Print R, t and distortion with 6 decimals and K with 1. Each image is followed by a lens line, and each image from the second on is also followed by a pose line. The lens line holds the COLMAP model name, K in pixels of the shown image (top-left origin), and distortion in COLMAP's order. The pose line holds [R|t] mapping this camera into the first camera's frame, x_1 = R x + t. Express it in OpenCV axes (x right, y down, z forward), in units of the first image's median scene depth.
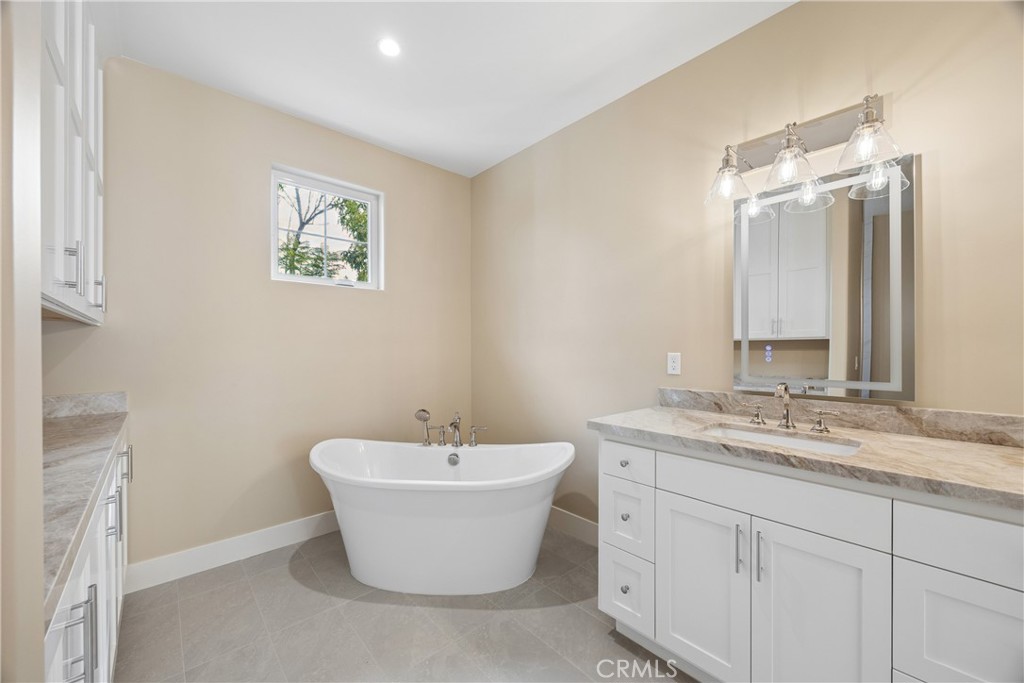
lens RADIAL K [[387.0, 0, 507.2], [0, 387.0, 350.0], [0, 0, 1]] dist [-0.000162, 0.000403]
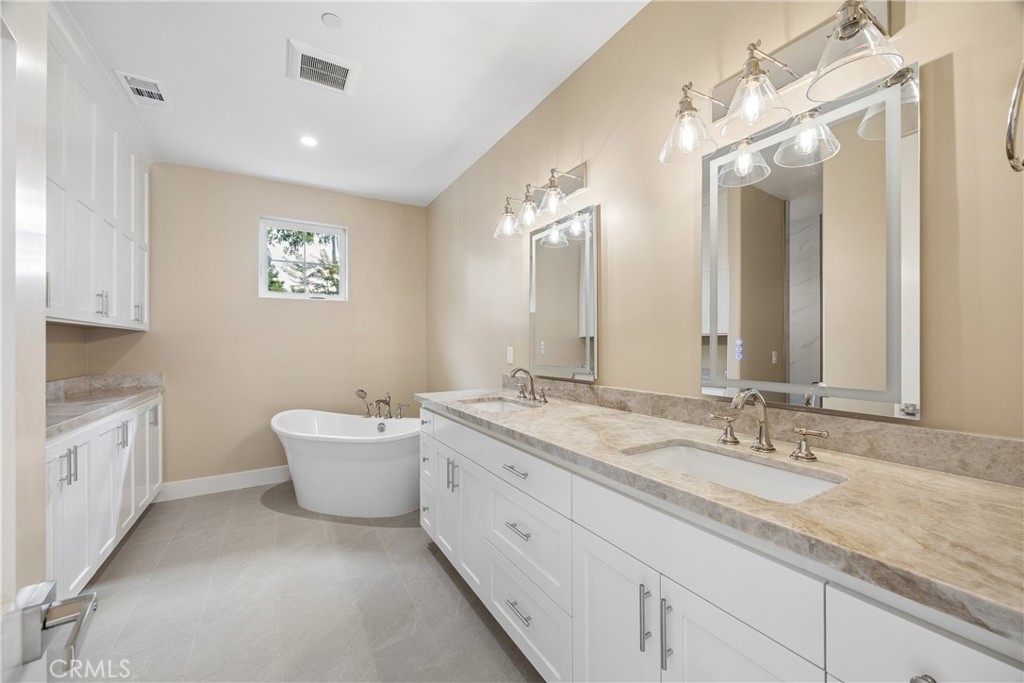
lens RADIAL K [[387.0, 0, 513.1], [0, 387.0, 343.7], [0, 0, 1]] dist [-0.000162, 0.000403]
pose [[0.984892, -0.003561, -0.173130, 0.721951], [0.002700, 0.999983, -0.005210, 0.002144], [0.173146, 0.004664, 0.984885, -0.316464]]
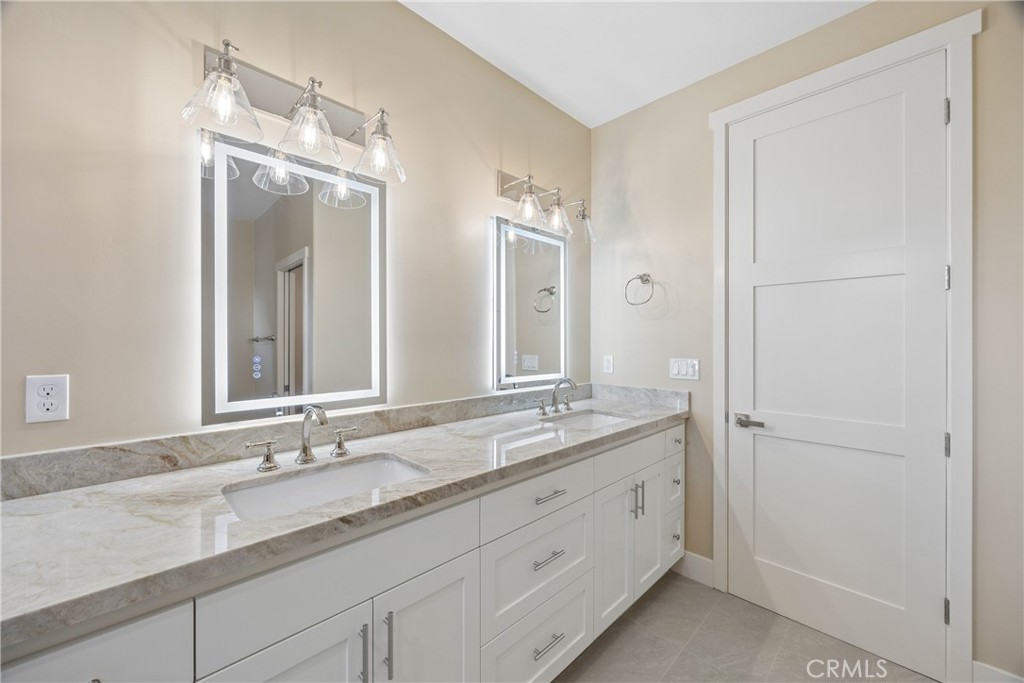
lens RADIAL K [[387.0, 0, 520.1], [0, 387.0, 340.8], [0, 0, 1]] dist [-0.000162, 0.000403]
pose [[-0.056934, 0.003985, 0.998370, -0.069122], [0.001535, 0.999991, -0.003904, -0.032247], [-0.998377, 0.001310, -0.056940, 0.485019]]
